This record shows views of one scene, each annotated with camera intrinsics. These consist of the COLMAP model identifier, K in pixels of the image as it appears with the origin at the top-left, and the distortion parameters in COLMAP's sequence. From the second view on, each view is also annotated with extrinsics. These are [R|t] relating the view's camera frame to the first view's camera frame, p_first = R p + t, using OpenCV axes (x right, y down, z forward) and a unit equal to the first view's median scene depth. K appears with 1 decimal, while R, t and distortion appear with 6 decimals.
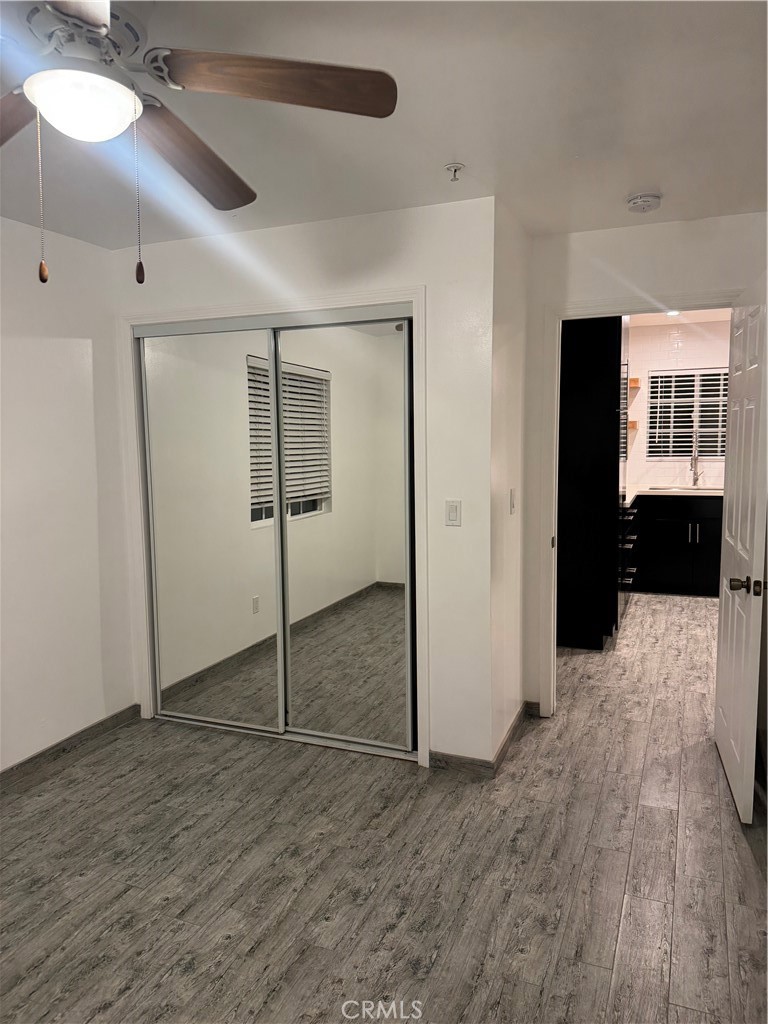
lens RADIAL K [[728.7, 0, 385.6], [0, 728.7, 499.4], [0, 0, 1]] dist [0.034155, -0.003351]
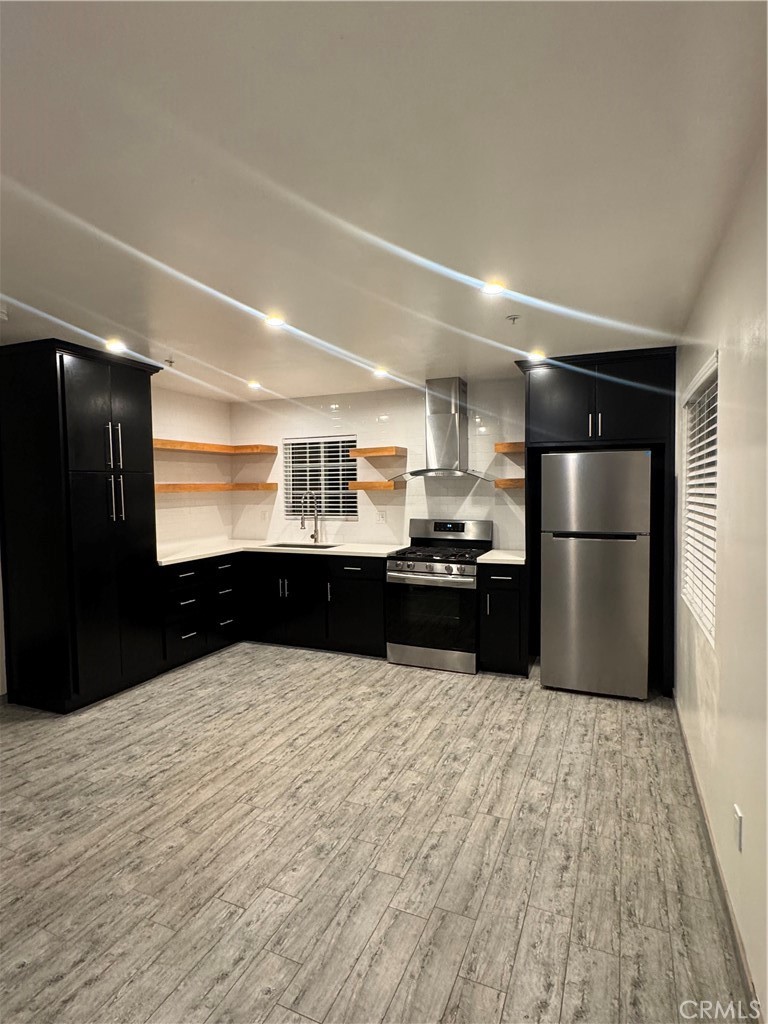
lens RADIAL K [[539.5, 0, 385.7], [0, 539.5, 516.1], [0, 0, 1]] dist [0.000401, 0.000200]
pose [[0.999915, 0.006853, -0.011081, 0.519475], [-0.007301, 0.999138, -0.040864, -0.025212], [0.010791, 0.040941, 0.999103, 0.186354]]
